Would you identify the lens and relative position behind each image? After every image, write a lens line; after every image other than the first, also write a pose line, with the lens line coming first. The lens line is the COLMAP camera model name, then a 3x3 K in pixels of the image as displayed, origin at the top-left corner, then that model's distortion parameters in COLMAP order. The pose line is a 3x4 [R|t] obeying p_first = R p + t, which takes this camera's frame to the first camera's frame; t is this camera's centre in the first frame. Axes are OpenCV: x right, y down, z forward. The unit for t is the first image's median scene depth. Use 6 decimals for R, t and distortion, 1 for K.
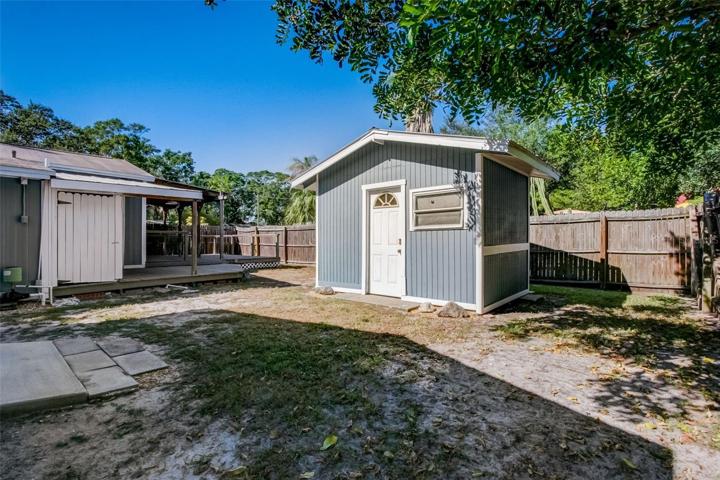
lens RADIAL K [[335.2, 0, 360.0], [0, 335.2, 240.0], [0, 0, 1]] dist [0.000246, -0.000027]
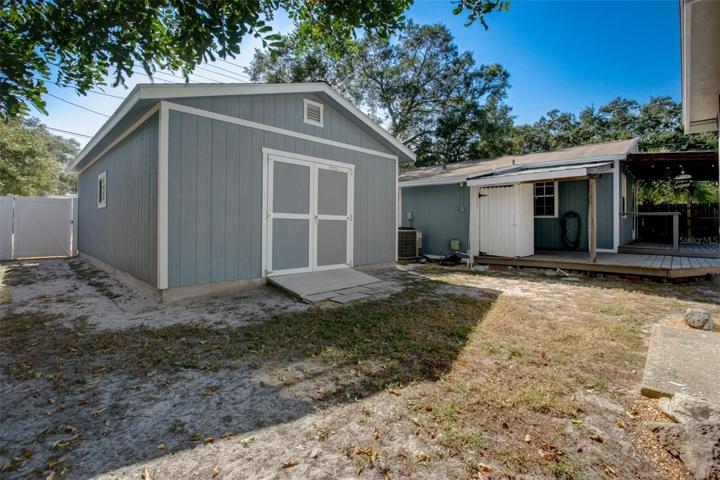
lens RADIAL K [[336.2, 0, 383.5], [0, 336.2, 222.0], [0, 0, 1]] dist [-0.013719, 0.000102]
pose [[-0.017545, -0.004717, -0.999835, 0.723614], [-0.002935, 0.999985, -0.004666, 0.006776], [0.999842, 0.002853, -0.017559, 0.893171]]
